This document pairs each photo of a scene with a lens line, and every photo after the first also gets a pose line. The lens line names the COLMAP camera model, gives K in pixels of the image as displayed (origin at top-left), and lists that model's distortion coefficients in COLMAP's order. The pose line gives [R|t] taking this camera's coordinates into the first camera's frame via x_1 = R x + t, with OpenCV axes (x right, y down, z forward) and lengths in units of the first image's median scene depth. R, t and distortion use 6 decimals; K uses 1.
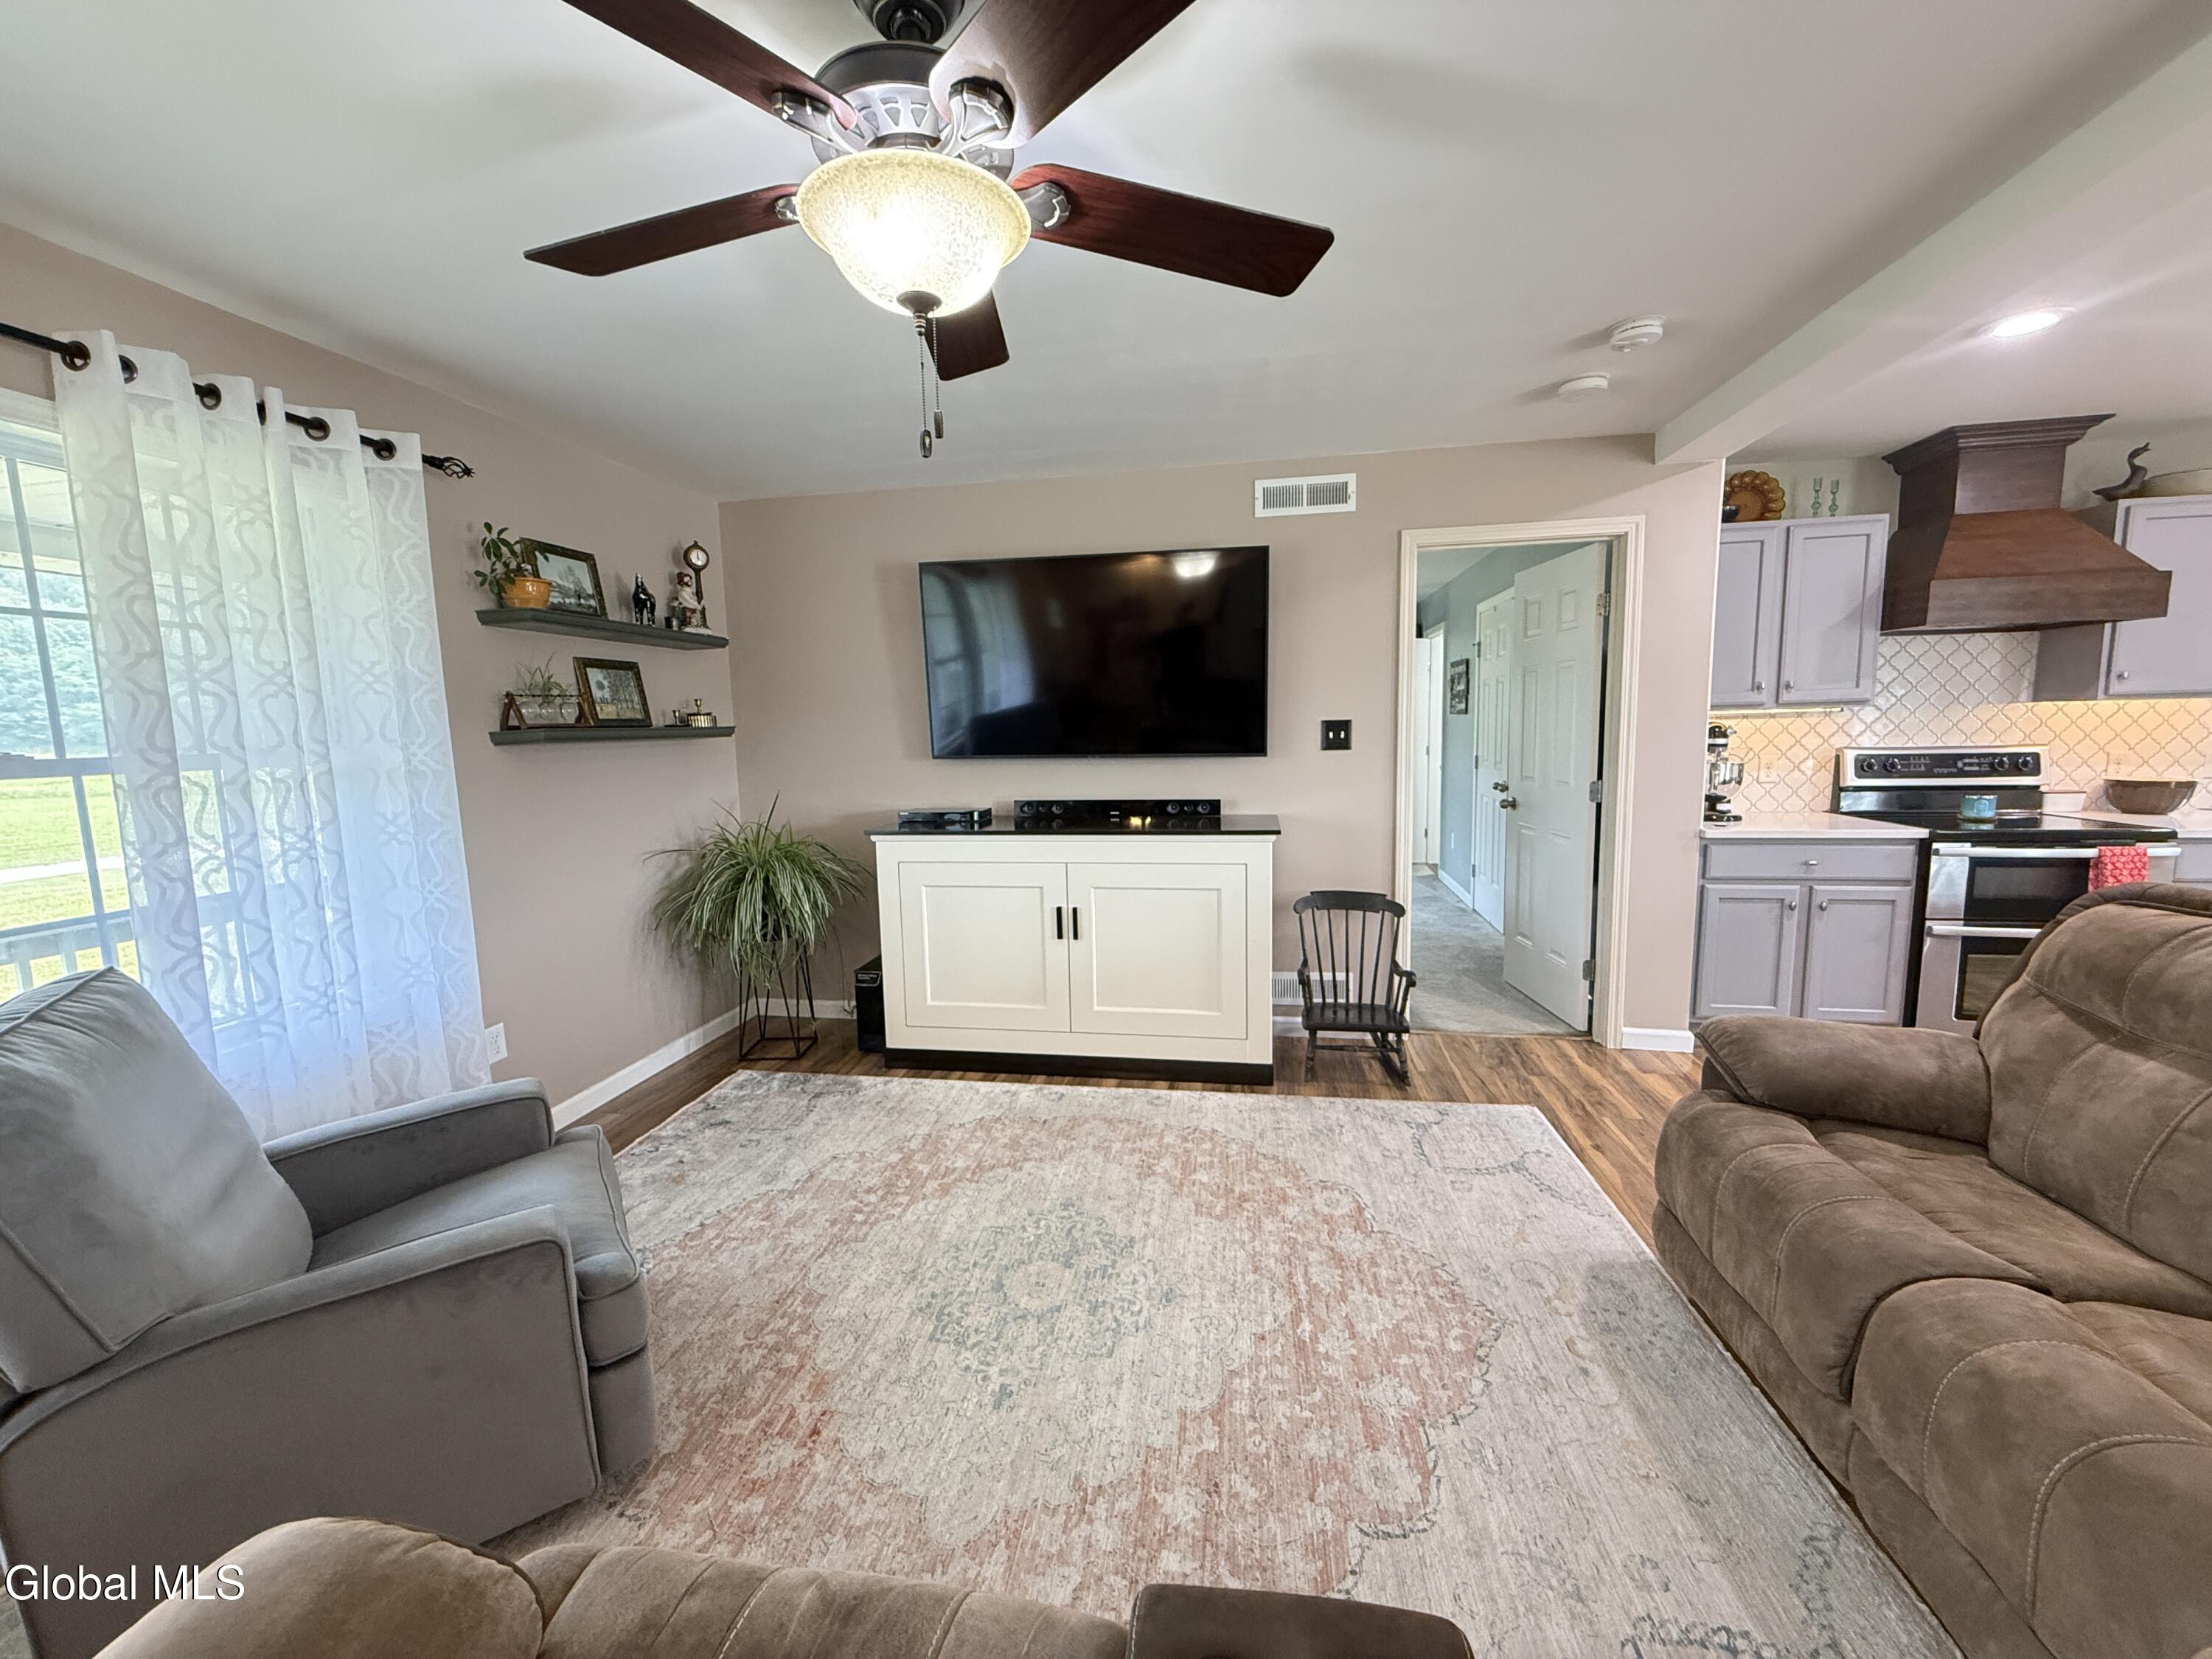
lens RADIAL K [[881.8, 0, 1100.6], [0, 881.8, 829.7], [0, 0, 1]] dist [0.002702, -0.000217]
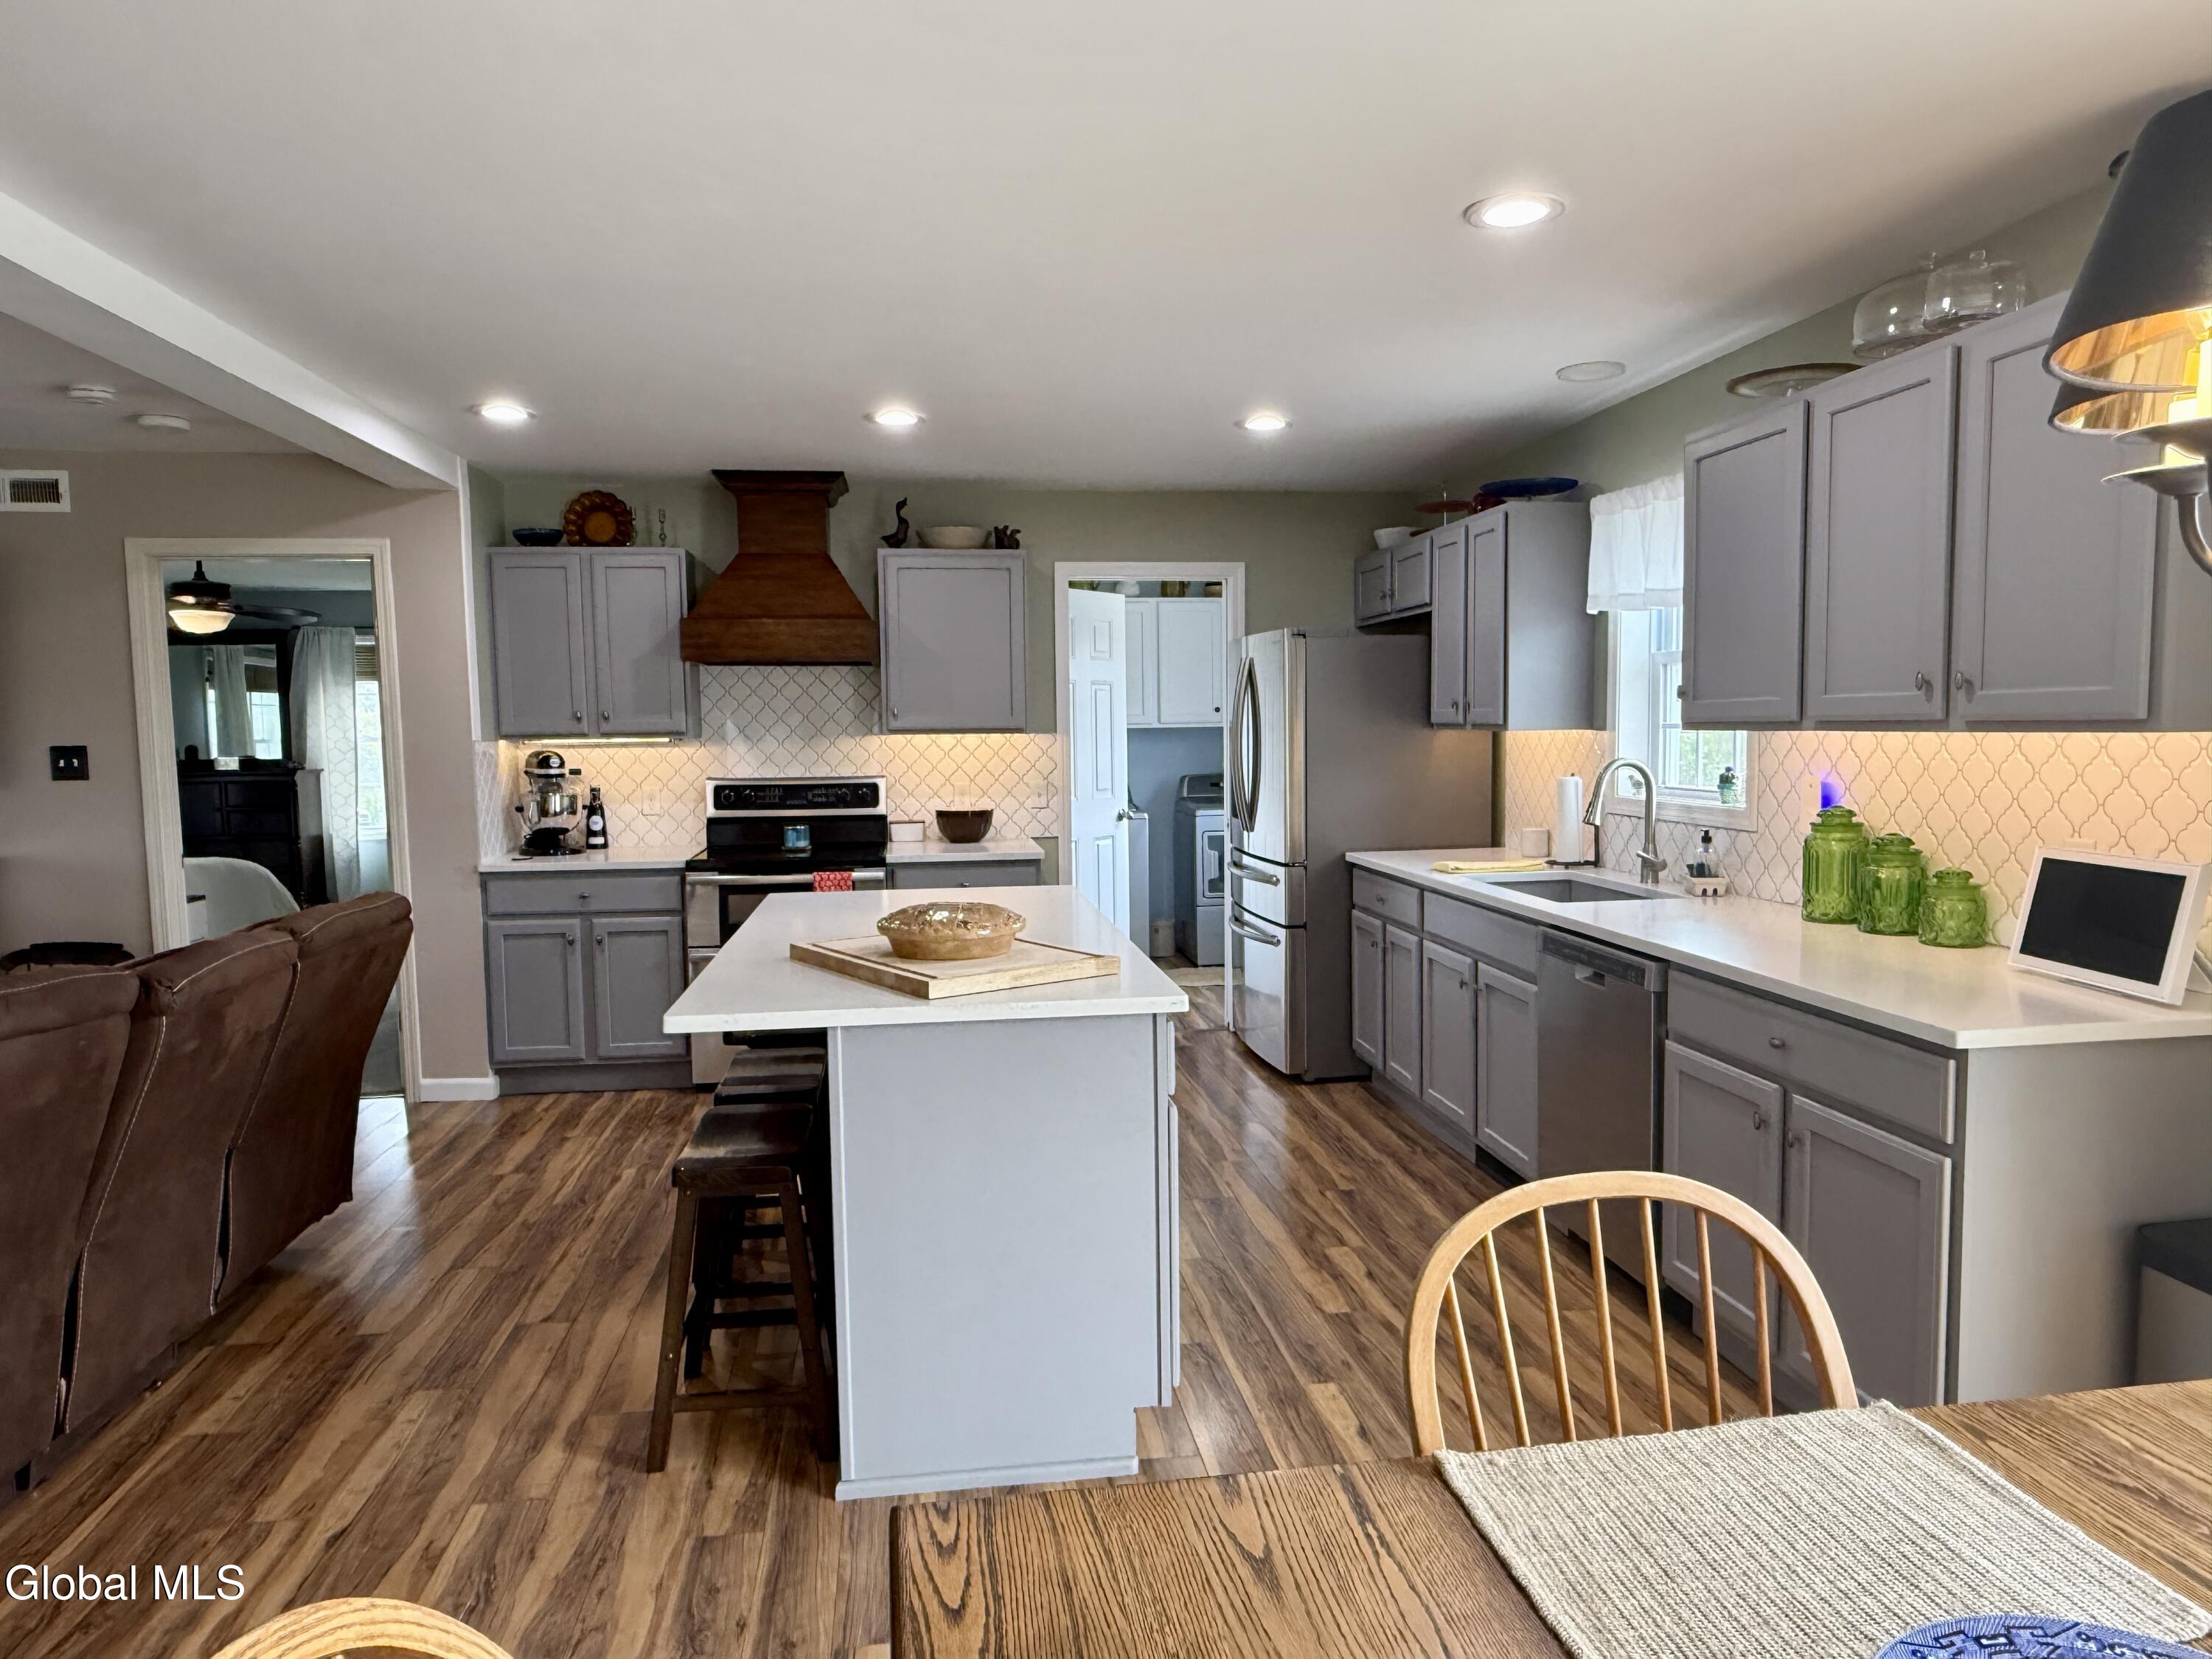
lens RADIAL K [[1411.3, 0, 1104.9], [0, 1411.3, 836.9], [0, 0, 1]] dist [-0.001772, -0.000094]
pose [[0.951294, -0.010368, 0.308111, 0.877296], [0.024223, 0.998858, -0.041179, 0.051167], [-0.307332, 0.046637, 0.950459, -0.683404]]
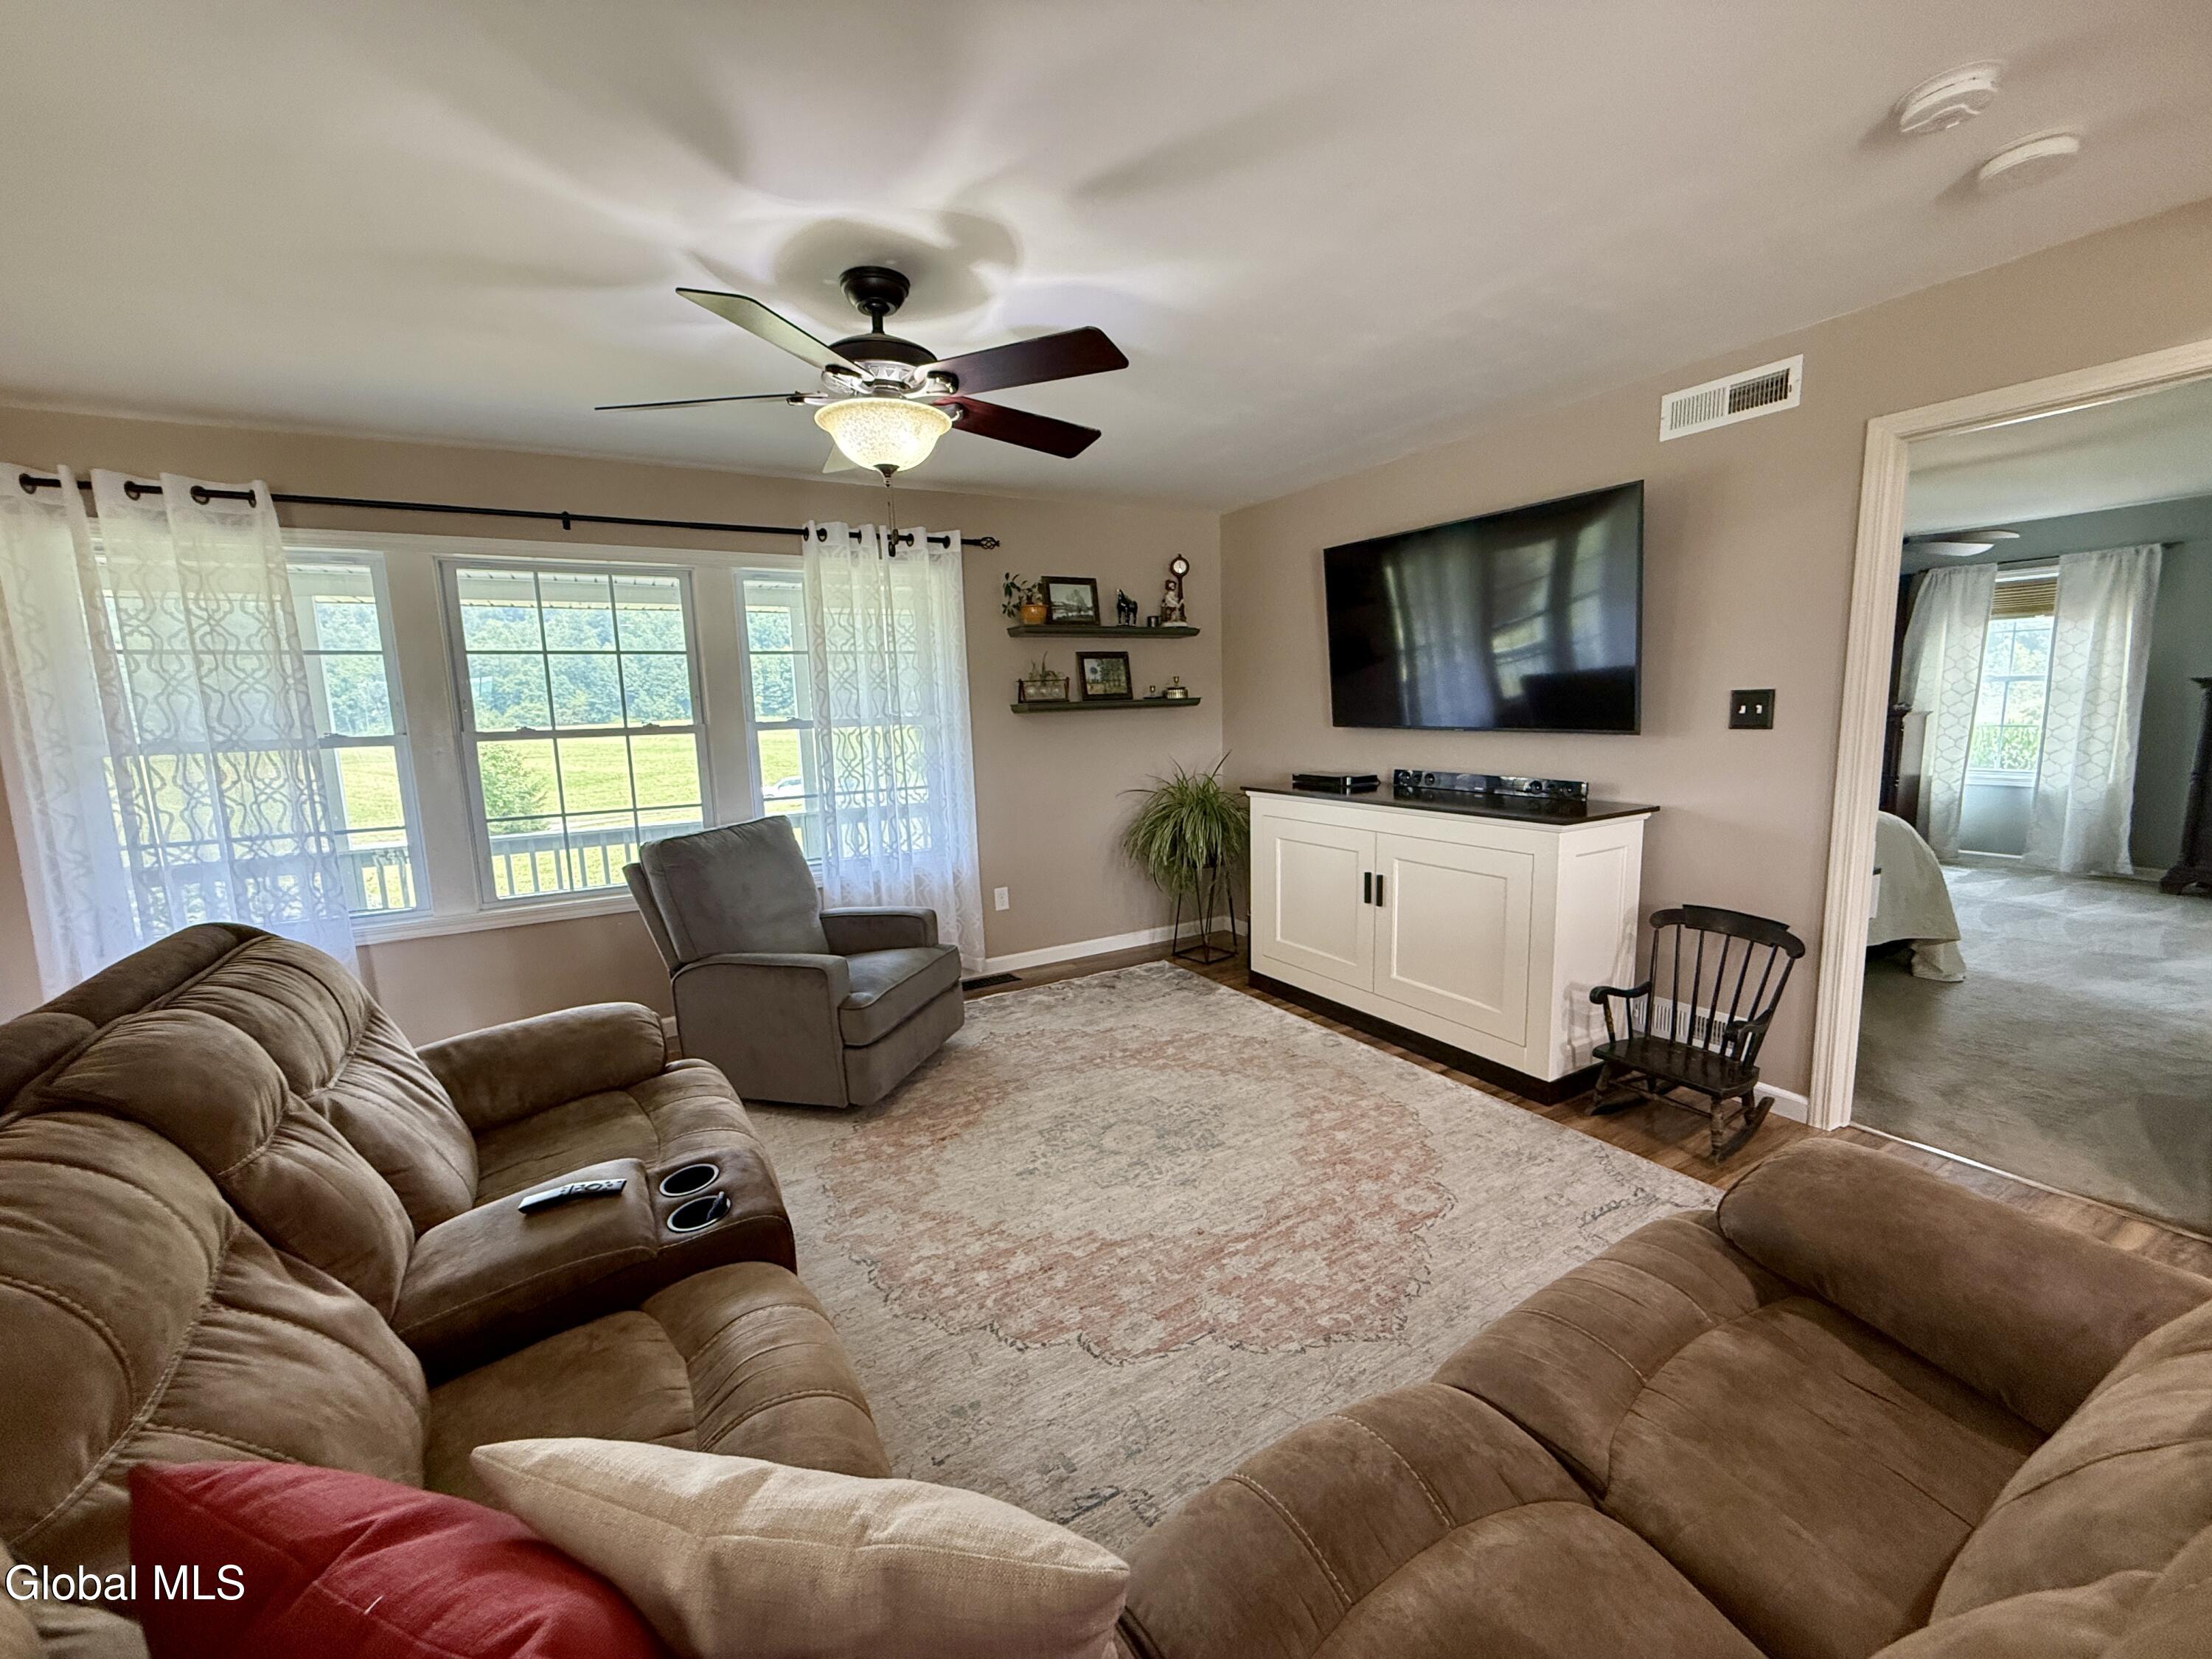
lens RADIAL K [[881.8, 0, 1107.9], [0, 881.8, 833.5], [0, 0, 1]] dist [0.002702, -0.000217]
pose [[0.647629, 0.116355, -0.753020, 0.537342], [-0.075636, 0.993208, 0.088419, -0.028175], [0.758193, -0.000308, 0.652030, 0.080238]]
